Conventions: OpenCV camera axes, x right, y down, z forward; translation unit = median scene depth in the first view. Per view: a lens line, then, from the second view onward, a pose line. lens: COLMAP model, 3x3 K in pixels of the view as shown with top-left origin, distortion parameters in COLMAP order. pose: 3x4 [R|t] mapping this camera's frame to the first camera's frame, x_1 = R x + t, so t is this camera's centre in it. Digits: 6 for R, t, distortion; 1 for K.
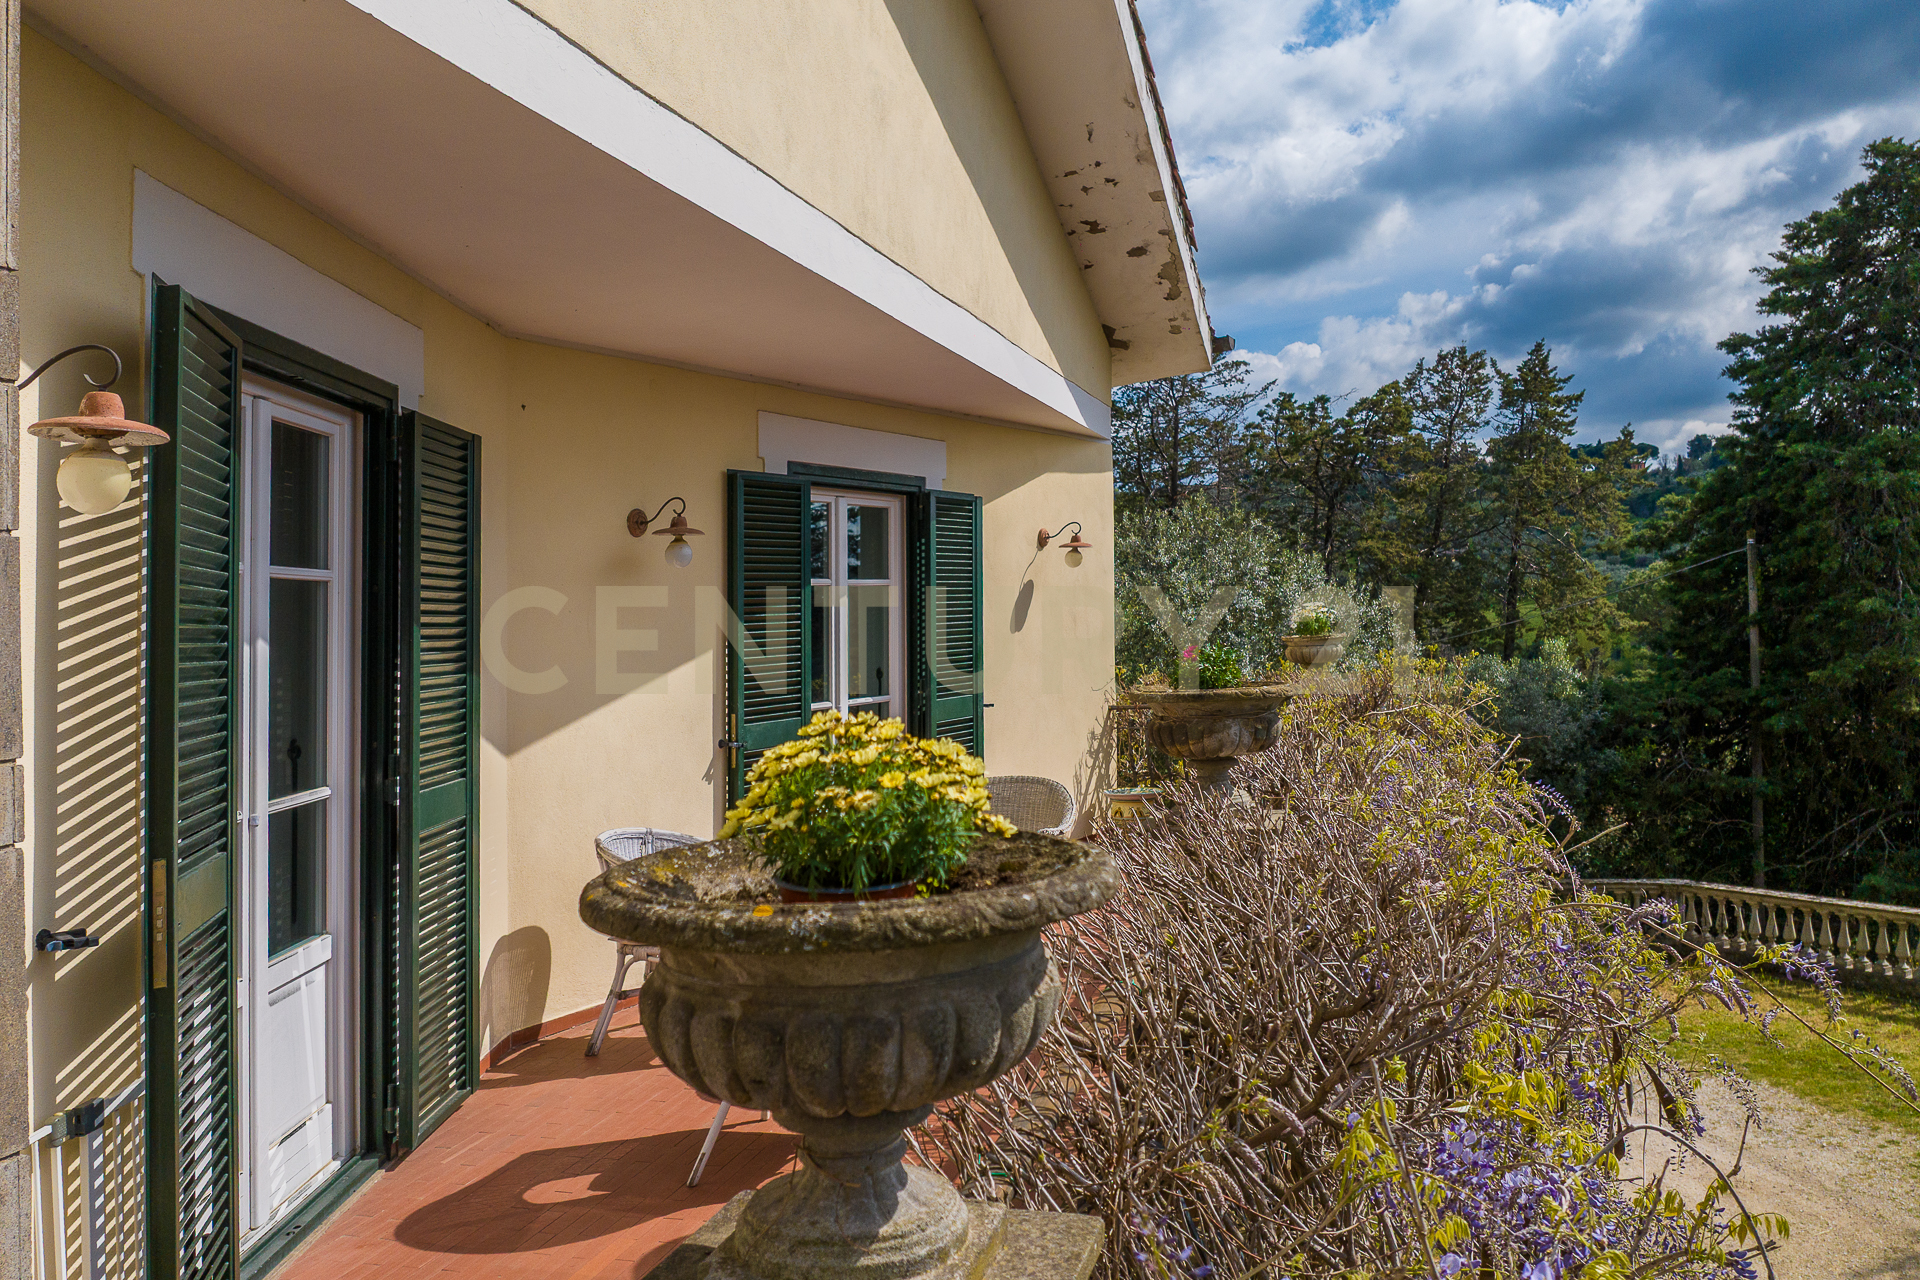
lens RADIAL K [[1358.6, 0, 963.7], [0, 1358.6, 586.2], [0, 0, 1]] dist [-0.028636, -0.003914]
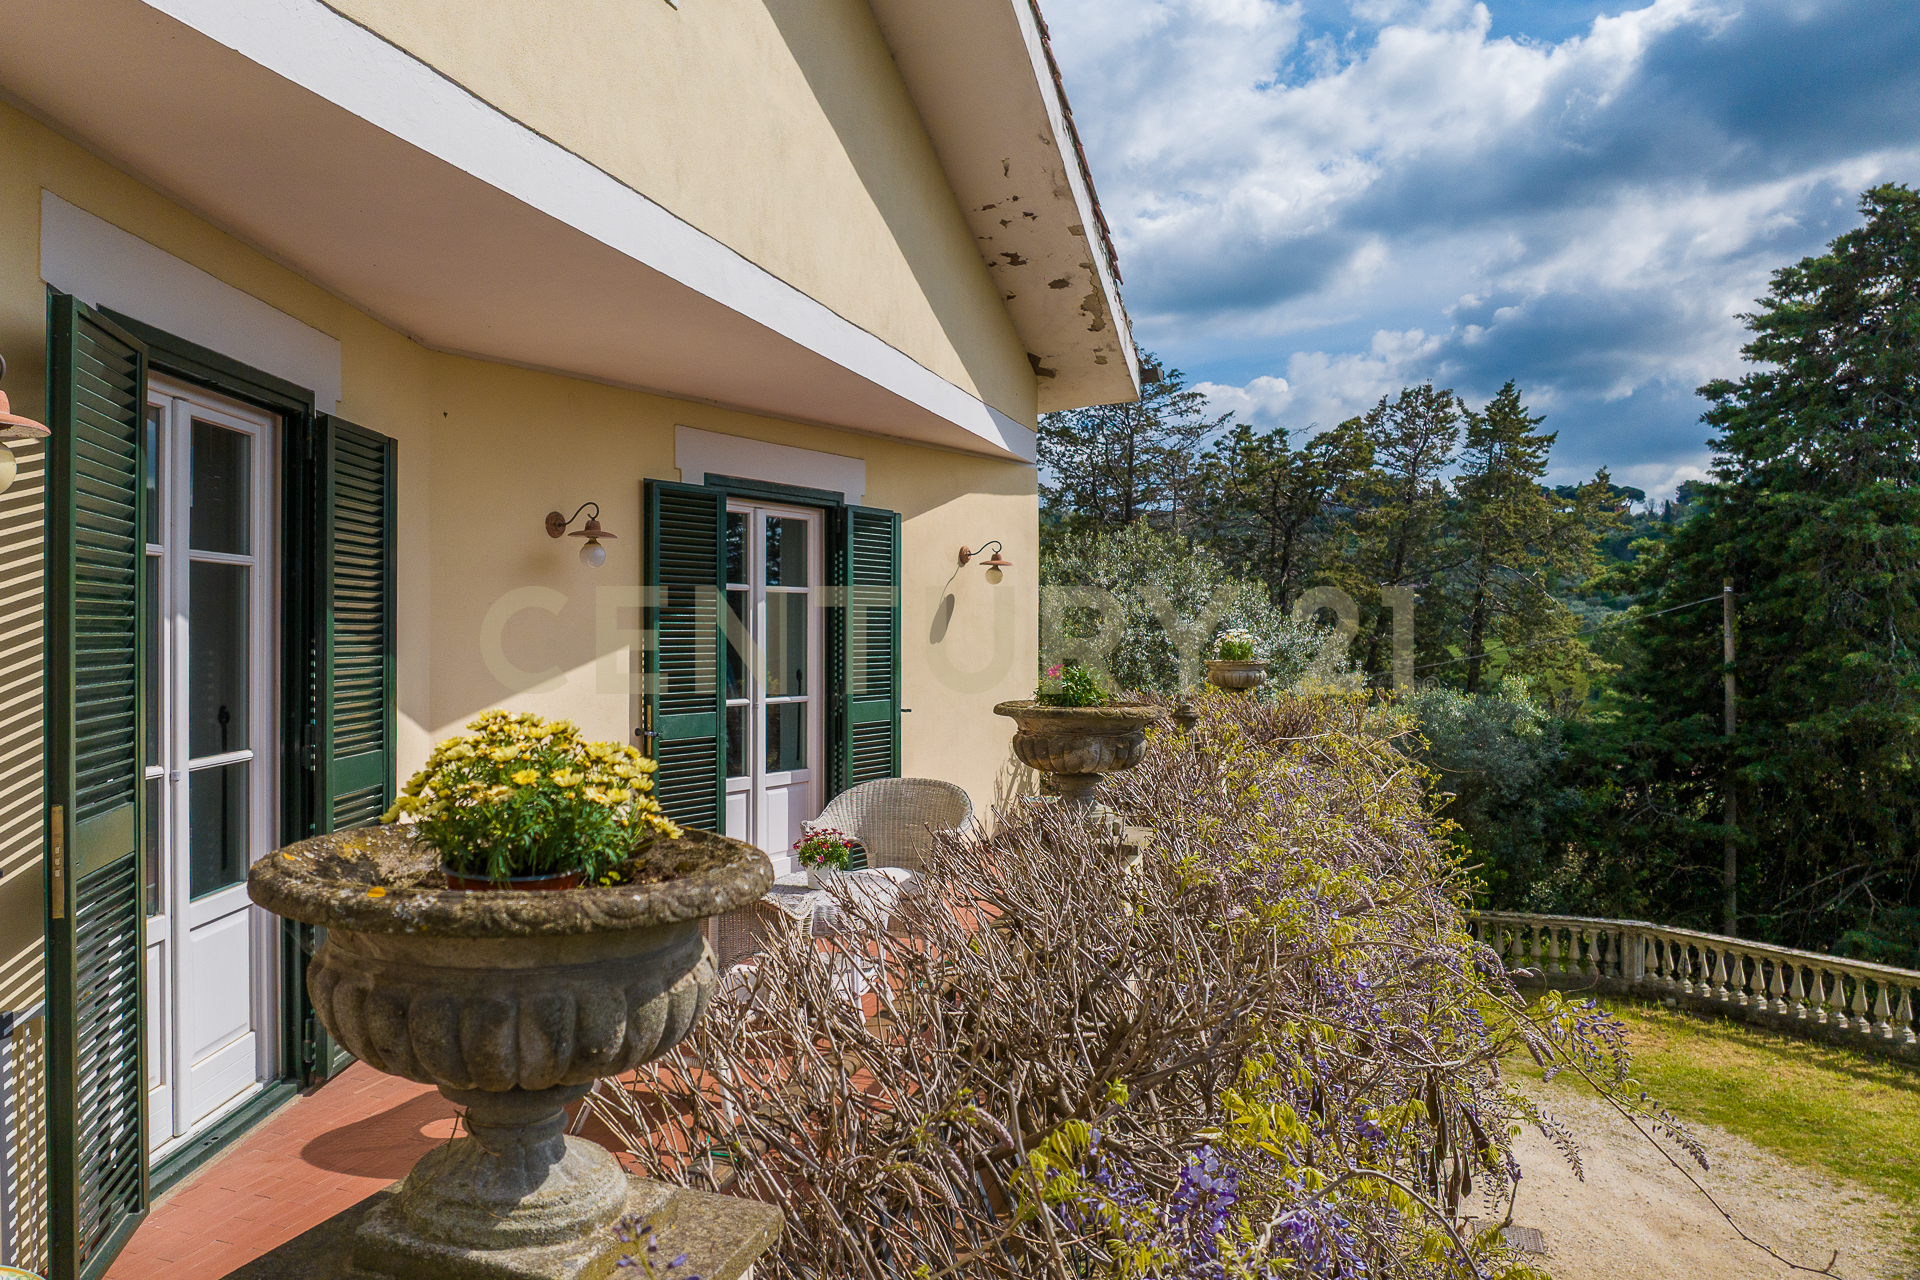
lens RADIAL K [[1254.4, 0, 959.8], [0, 1254.4, 615.9], [0, 0, 1]] dist [-0.023574, -0.005051]
pose [[0.992995, 0.048537, -0.107727, 0.133478], [-0.046648, 0.998711, 0.019982, -0.006214], [0.108558, -0.014817, 0.993980, 0.025909]]
